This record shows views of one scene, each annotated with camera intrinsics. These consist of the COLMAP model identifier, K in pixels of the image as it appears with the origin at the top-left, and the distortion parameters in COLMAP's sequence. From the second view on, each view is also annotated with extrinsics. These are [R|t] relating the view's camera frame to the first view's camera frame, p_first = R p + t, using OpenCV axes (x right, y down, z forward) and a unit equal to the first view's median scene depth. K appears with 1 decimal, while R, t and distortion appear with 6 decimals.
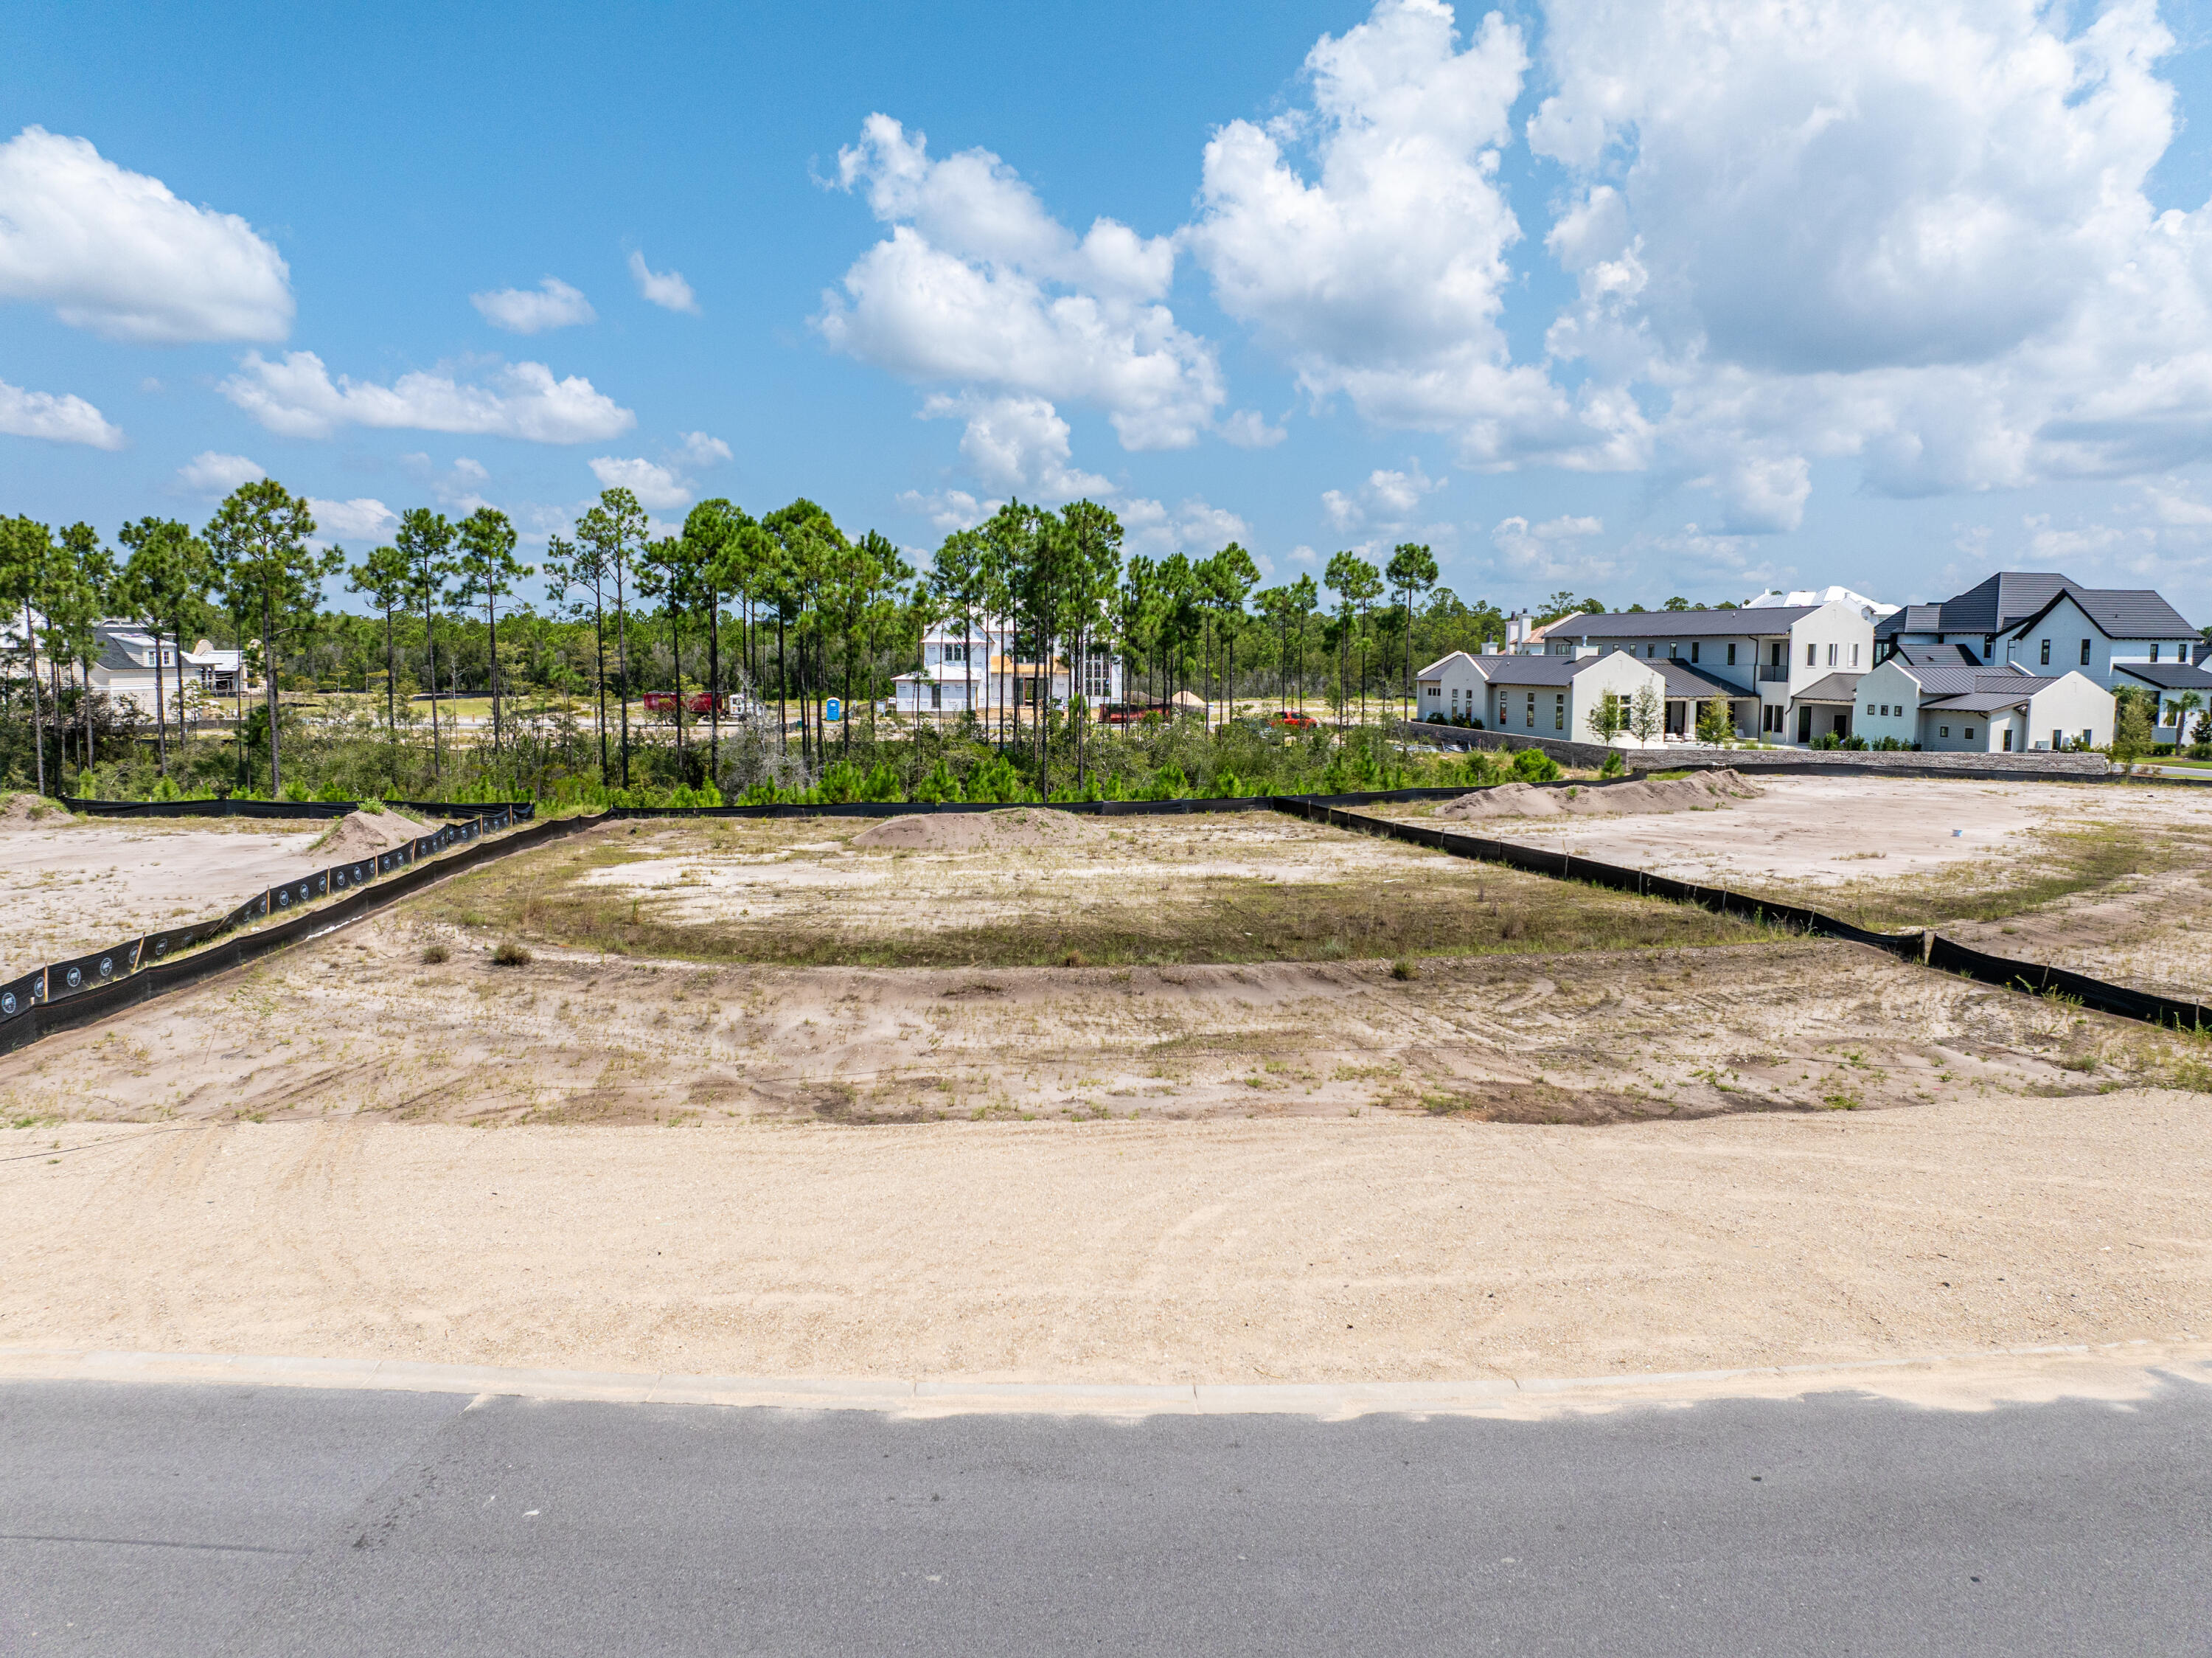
lens RADIAL K [[1554.7, 0, 1112.0], [0, 1554.7, 810.8], [0, 0, 1]] dist [-0.047910, 0.024569]
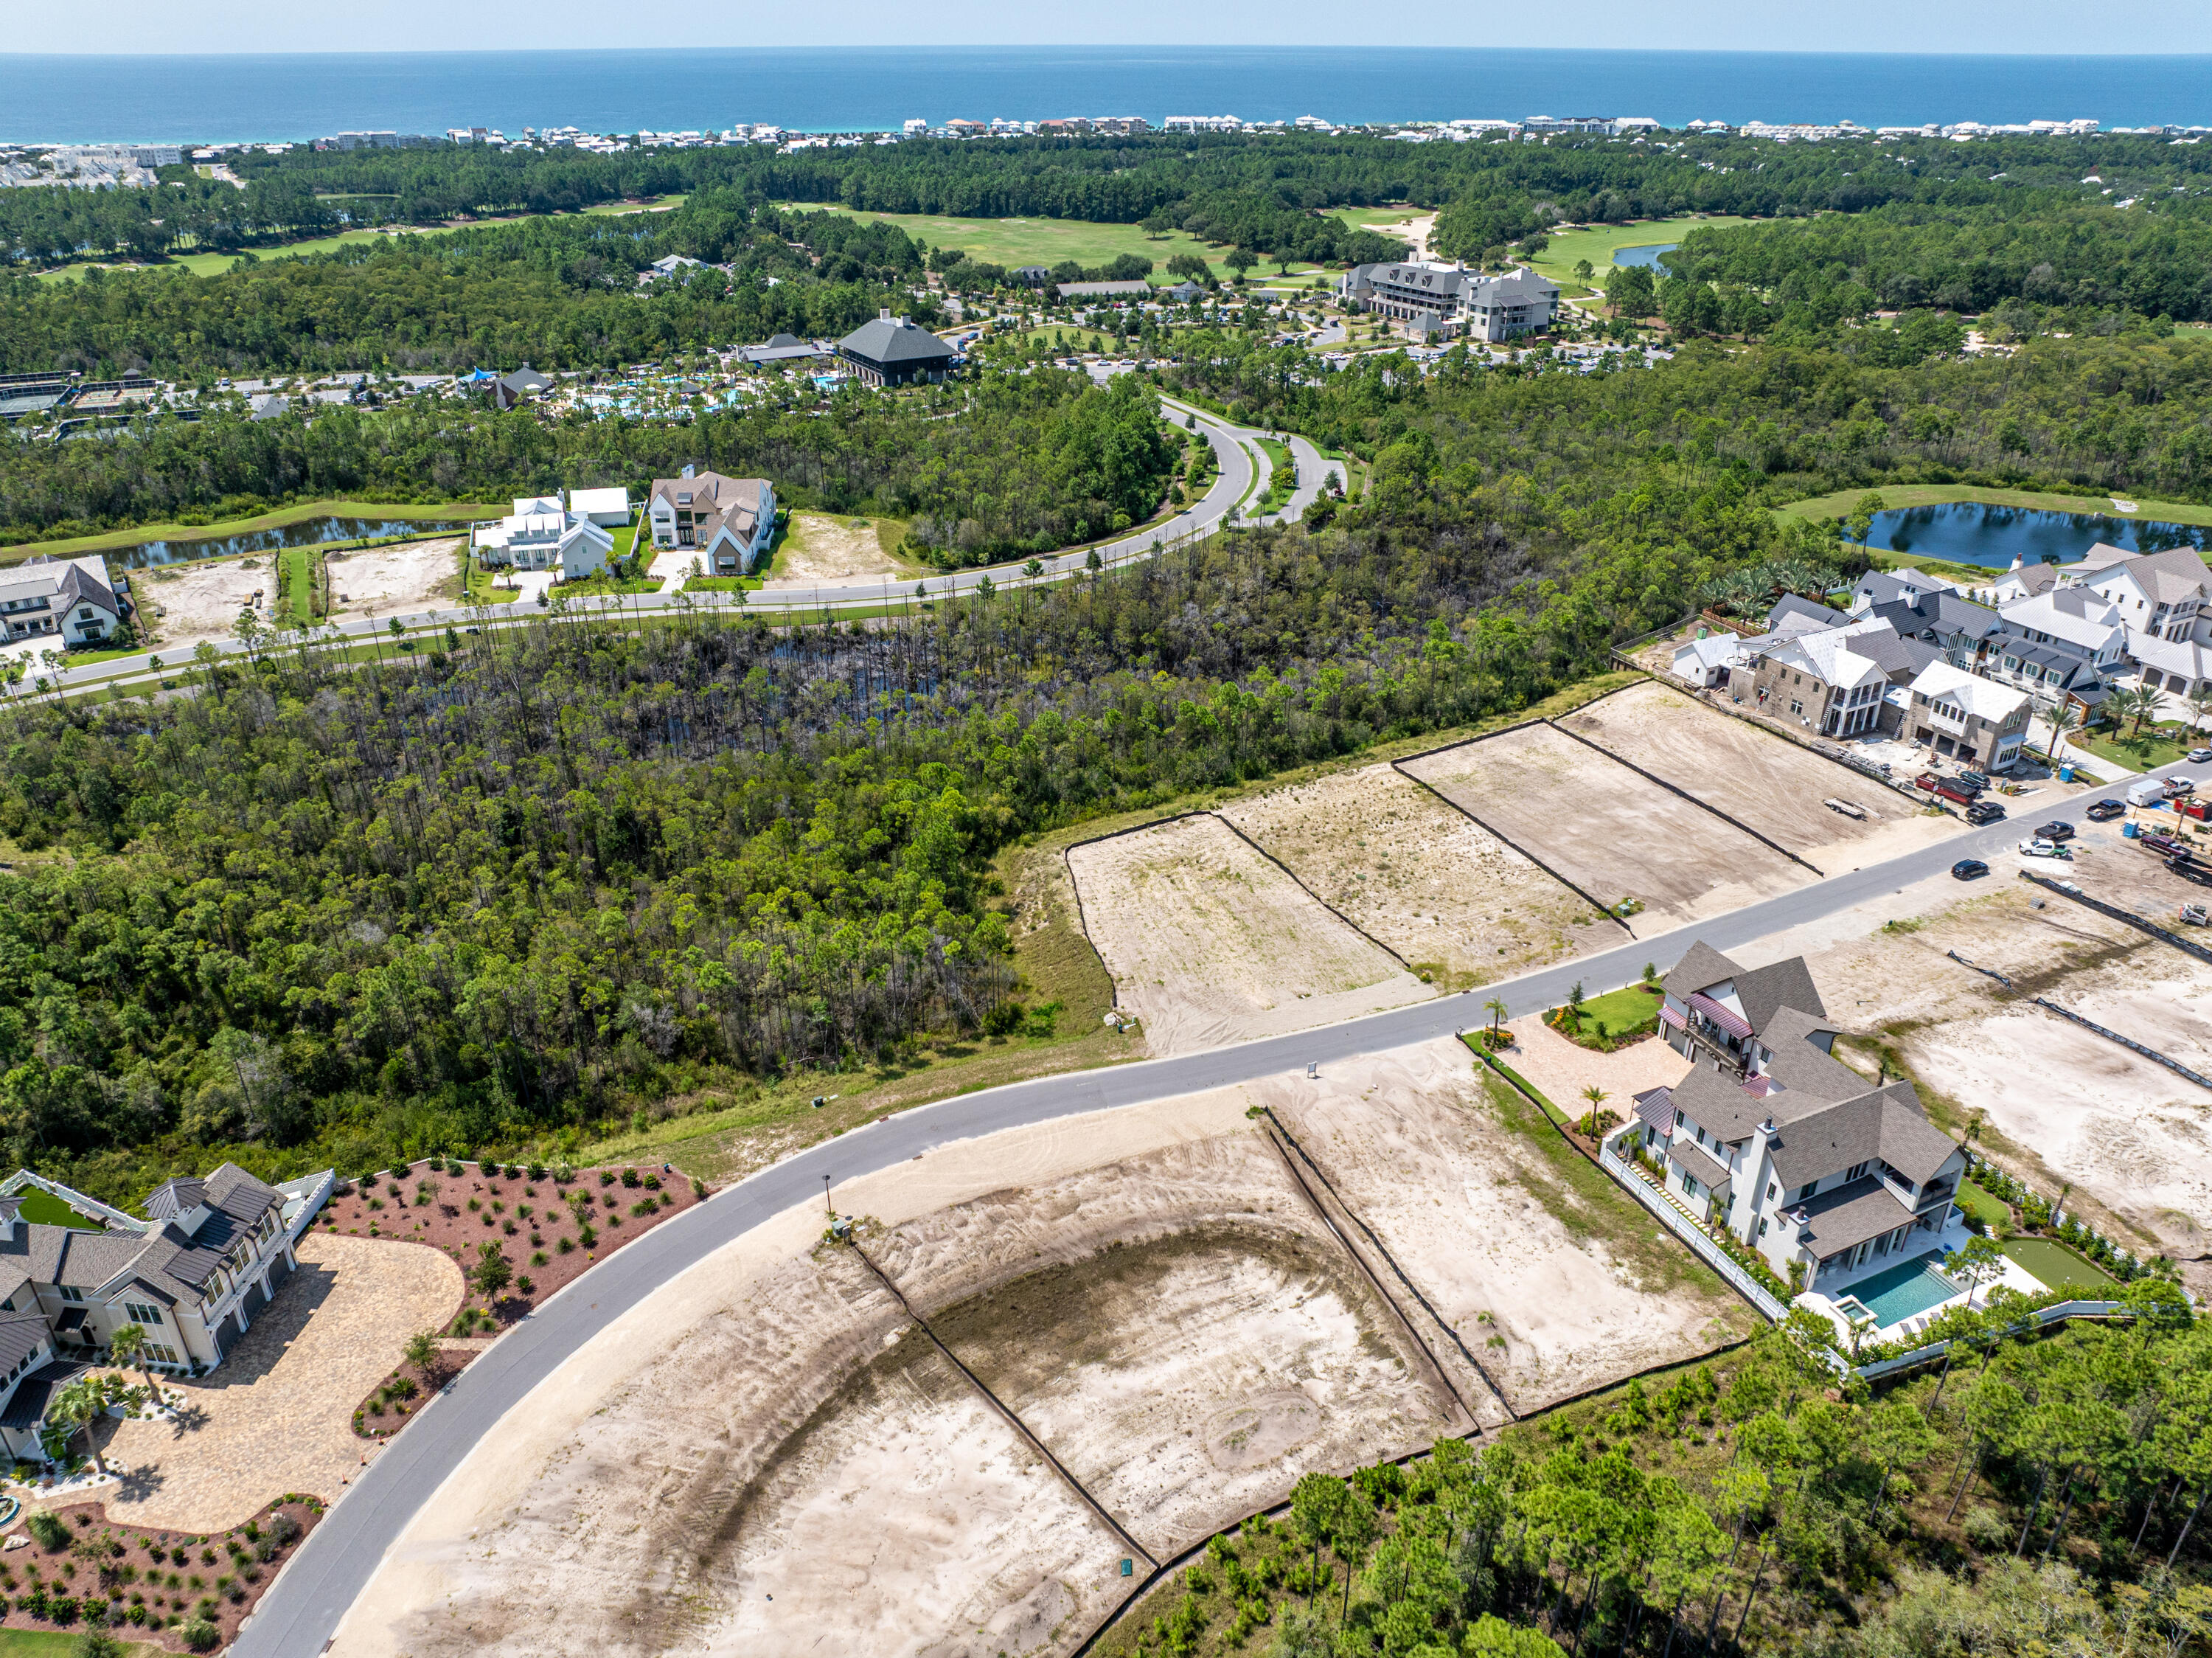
lens RADIAL K [[1554.7, 0, 1100.4], [0, 1554.7, 815.7], [0, 0, 1]] dist [-0.047910, 0.024569]
pose [[-0.950202, 0.131600, -0.282486, 0.382886], [-0.041439, 0.845056, 0.533069, -1.131912], [0.308869, 0.518229, -0.797520, 1.382555]]
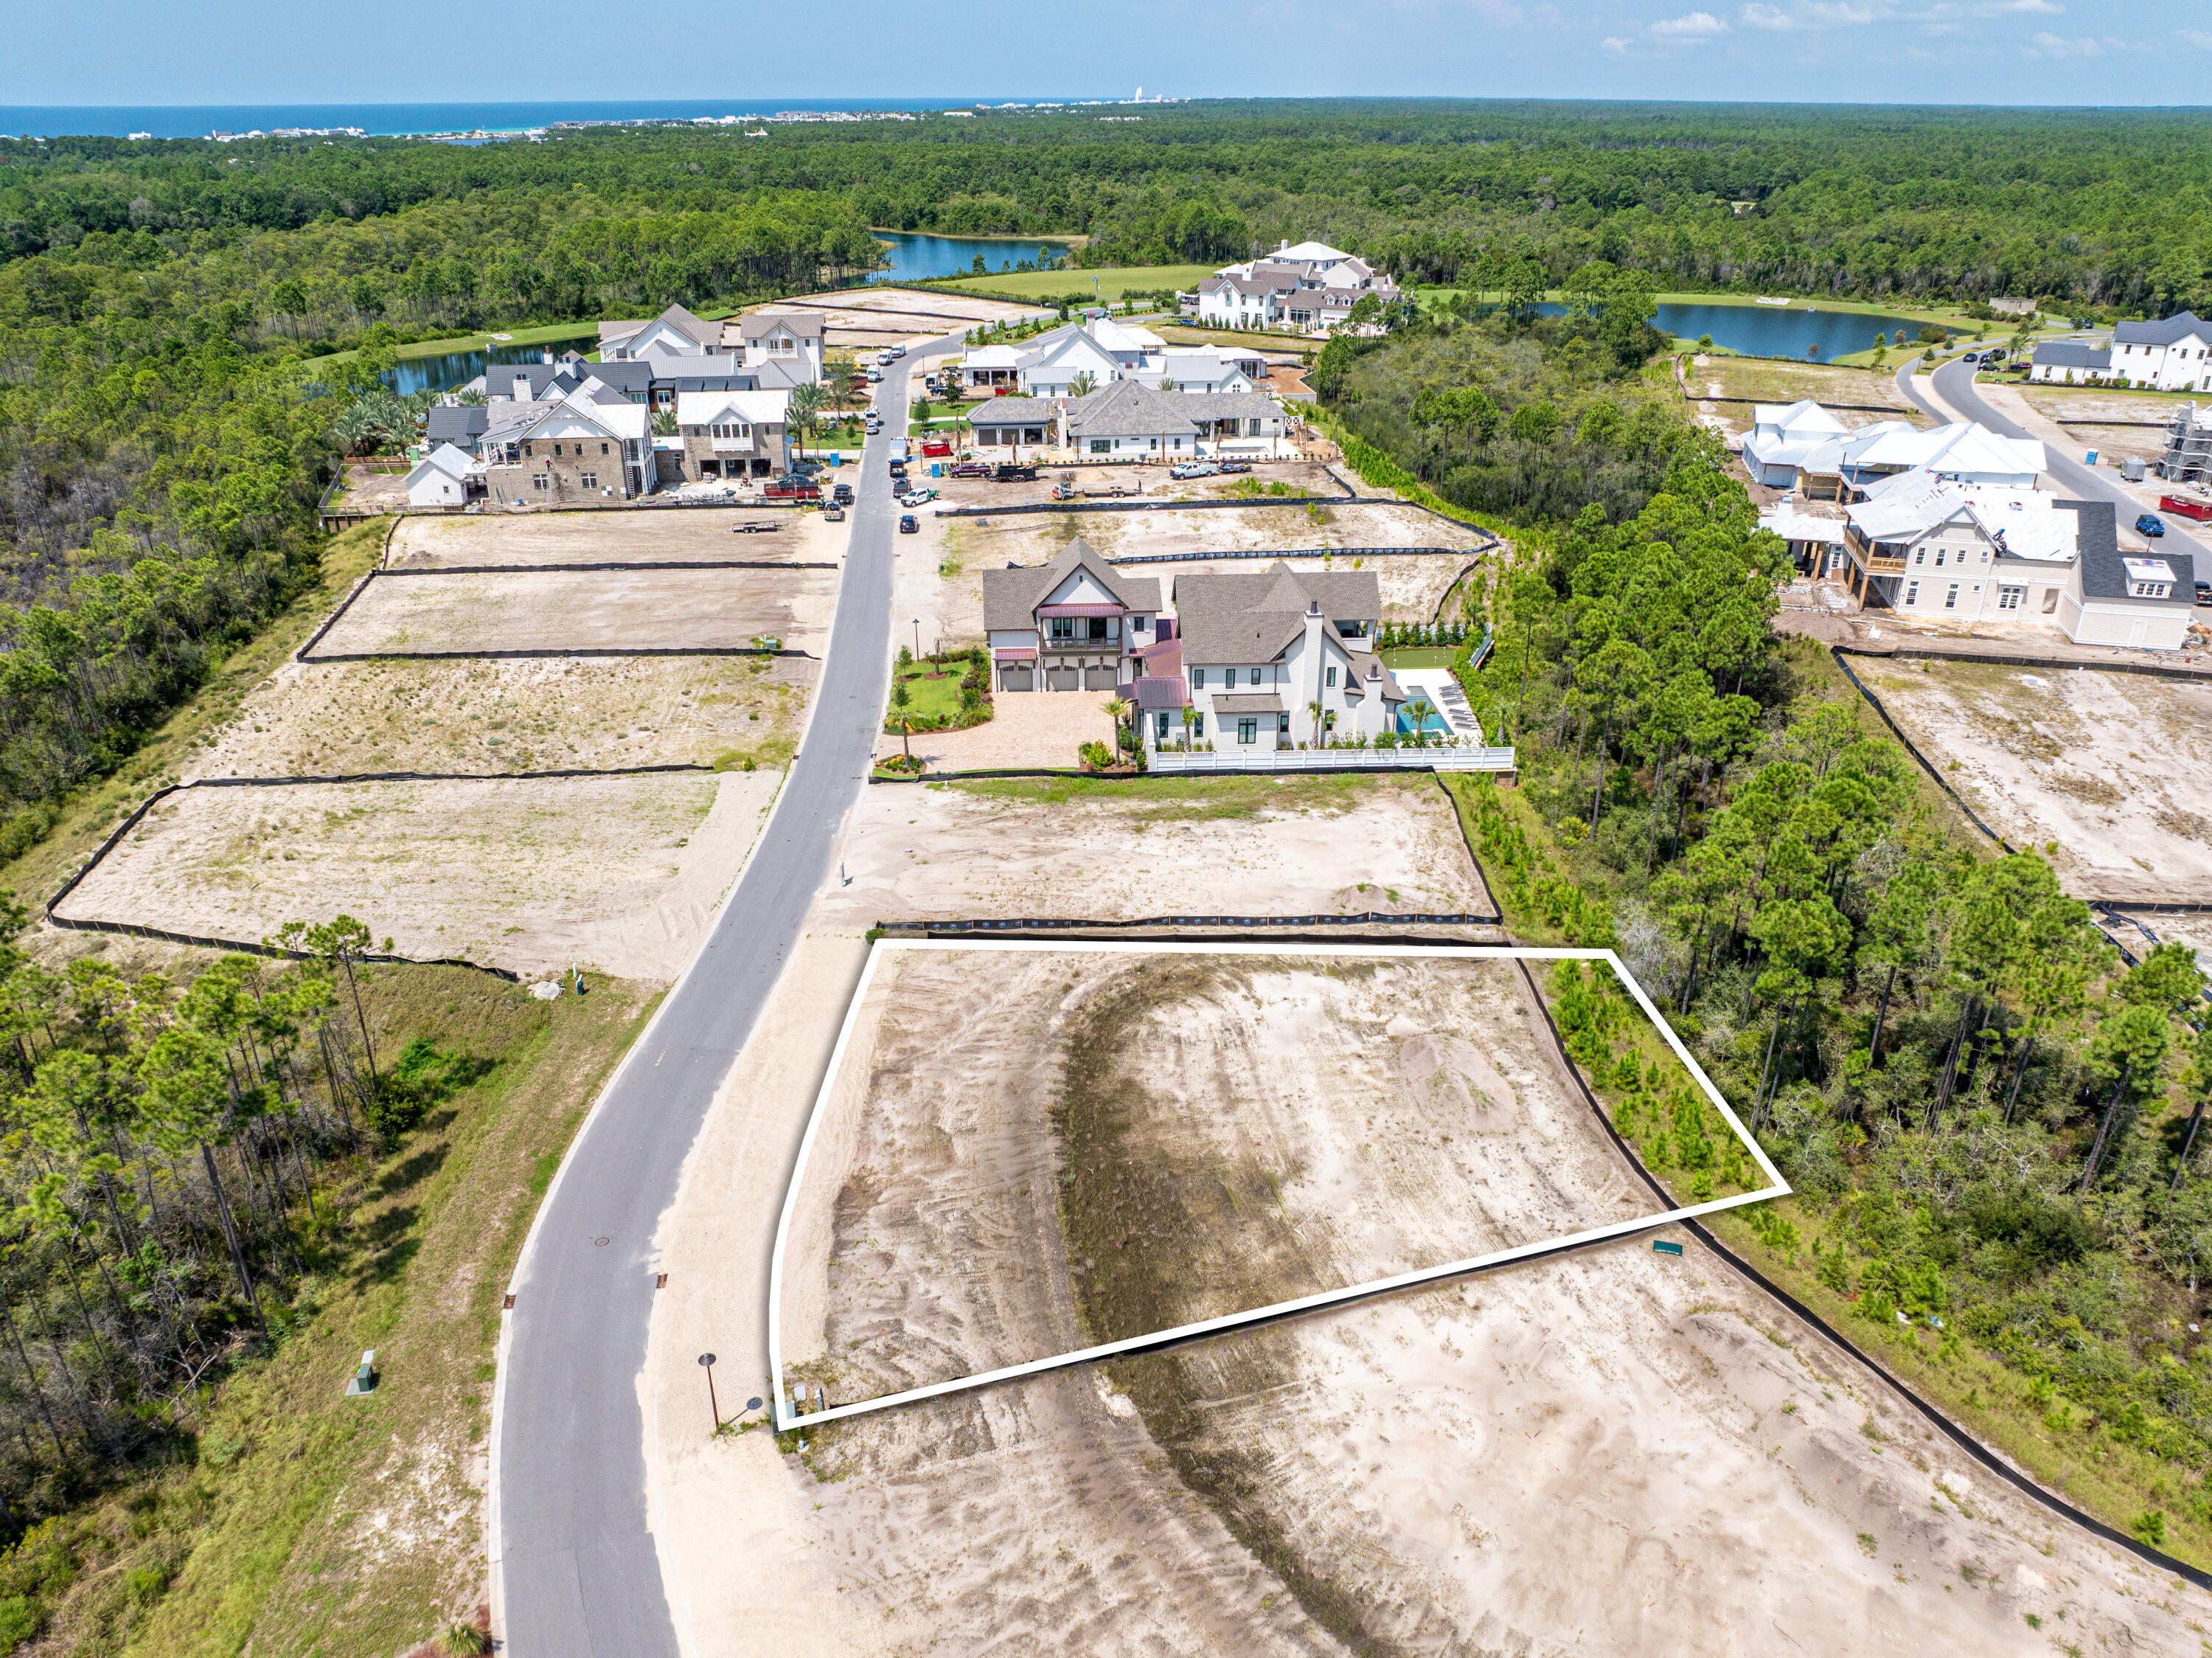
lens RADIAL K [[1554.7, 0, 1101.9], [0, 1554.7, 826.8], [0, 0, 1]] dist [-0.047910, 0.024569]
pose [[-0.060863, 0.421516, -0.904776, 0.789088], [-0.102361, 0.899042, 0.425730, -0.535732], [0.992884, 0.118525, -0.011572, 0.409743]]
